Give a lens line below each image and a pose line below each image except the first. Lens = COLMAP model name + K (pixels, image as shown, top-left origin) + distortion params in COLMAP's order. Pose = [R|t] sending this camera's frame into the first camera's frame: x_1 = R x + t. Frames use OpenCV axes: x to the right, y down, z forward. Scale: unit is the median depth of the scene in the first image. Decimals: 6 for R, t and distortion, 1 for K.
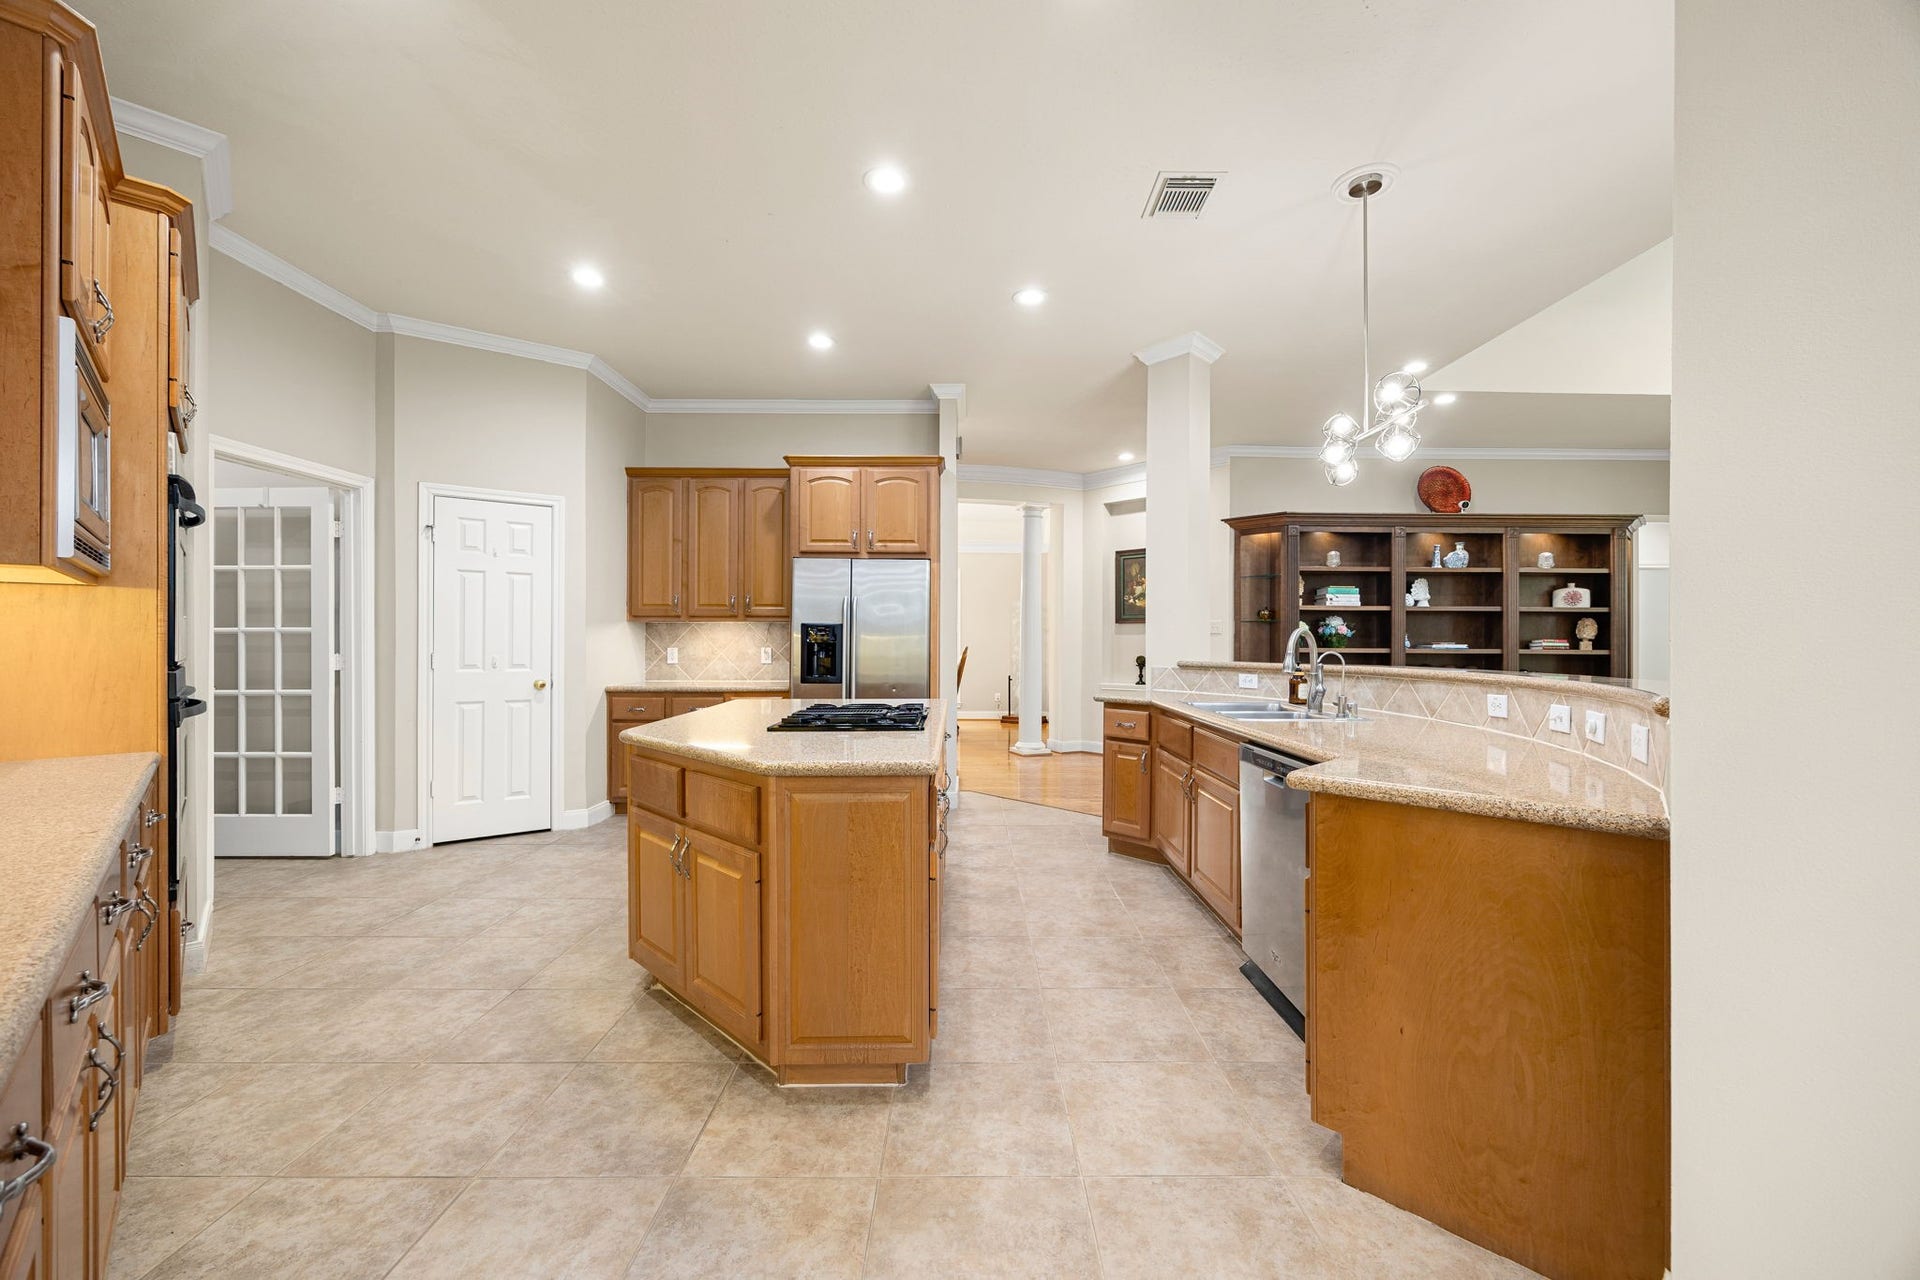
lens RADIAL K [[754.7, 0, 979.5], [0, 754.7, 648.7], [0, 0, 1]] dist [0.000253, -0.000134]
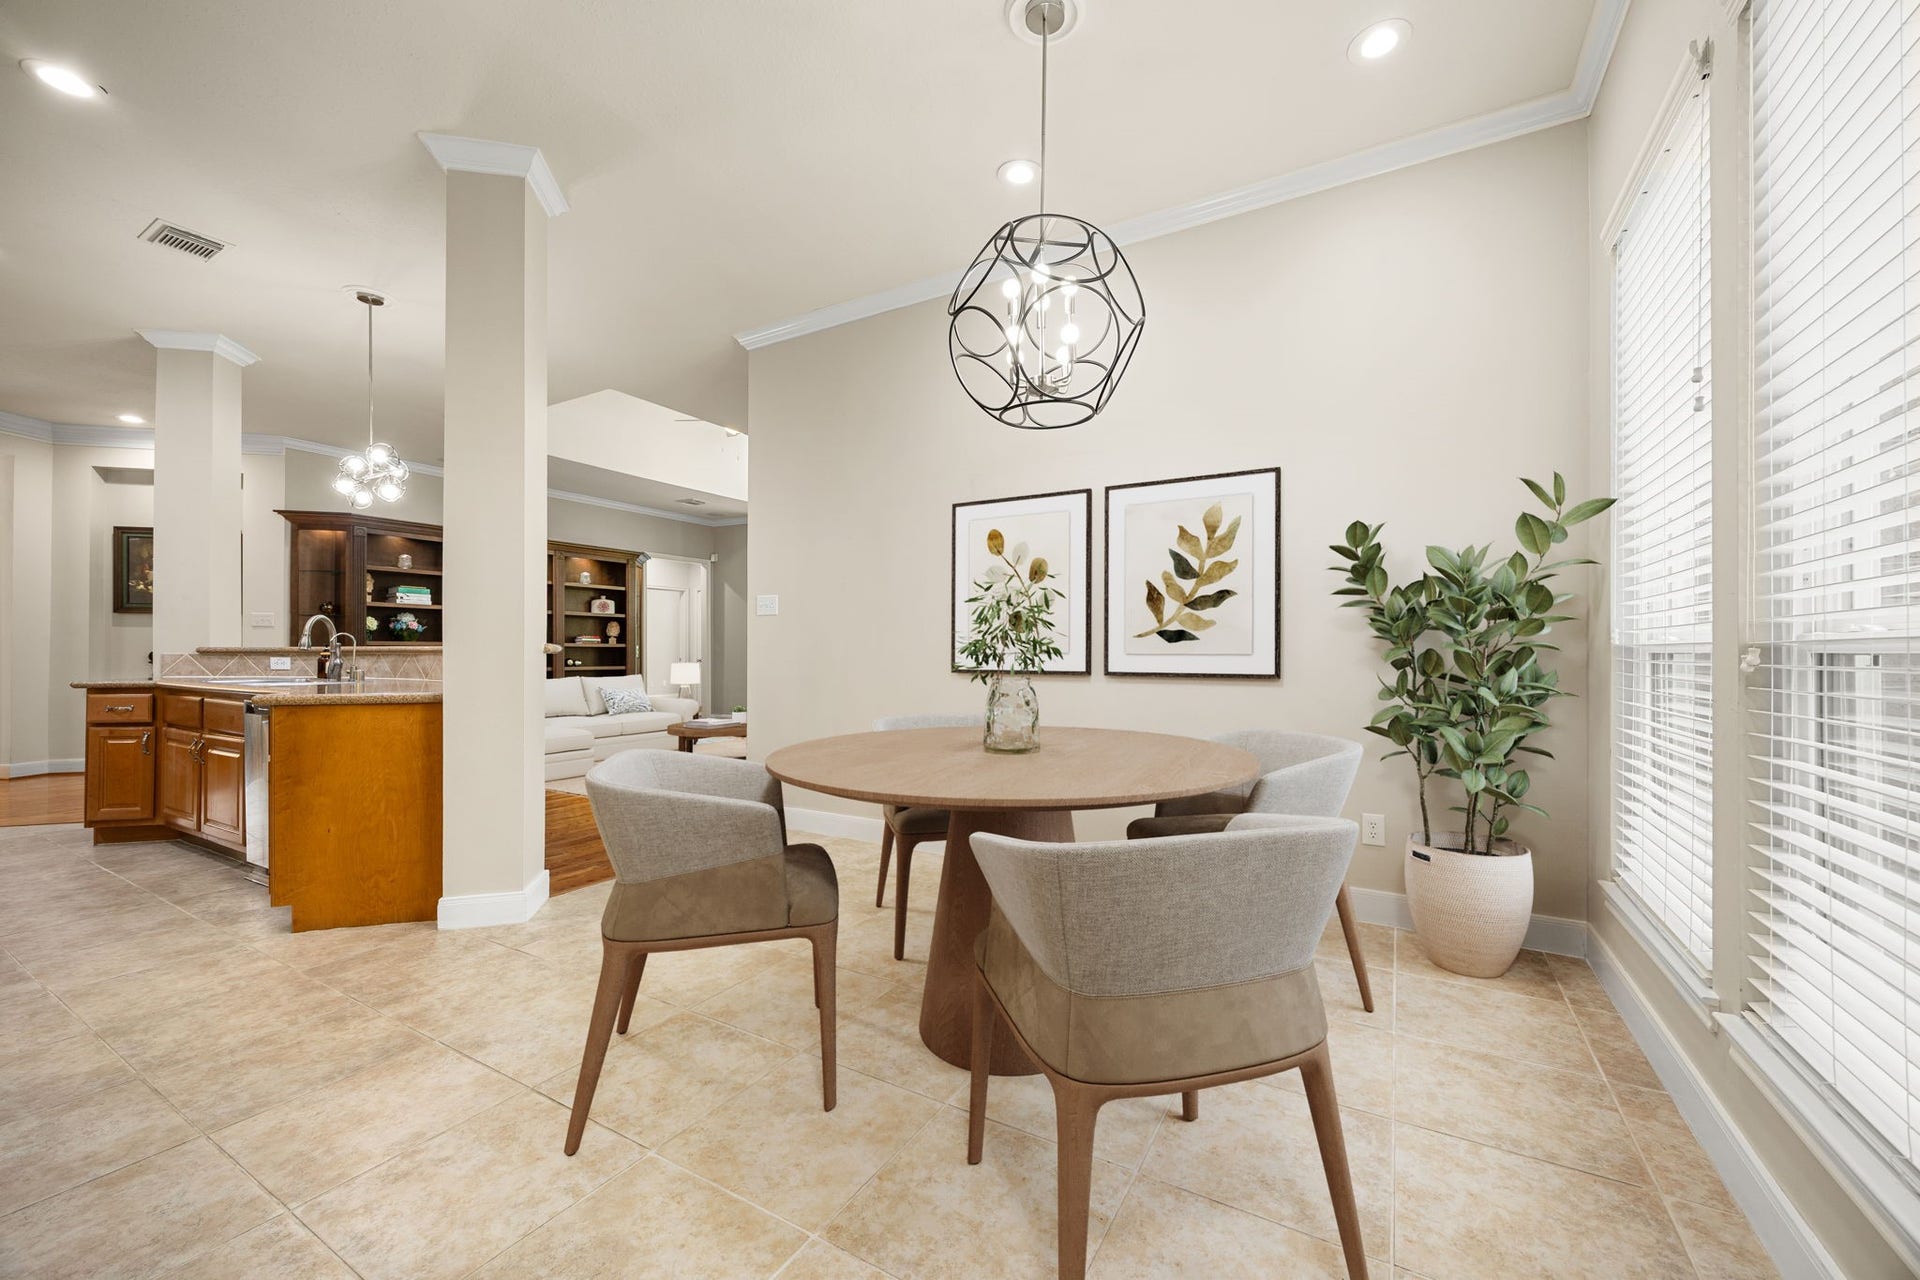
lens RADIAL K [[754.7, 0, 979.5], [0, 754.7, 648.7], [0, 0, 1]] dist [0.000253, -0.000134]
pose [[0.519705, 0.000584, 0.854346, -0.044369], [0.007203, 0.999961, -0.005065, 0.022551], [-0.854316, 0.008787, 0.519680, -0.319663]]
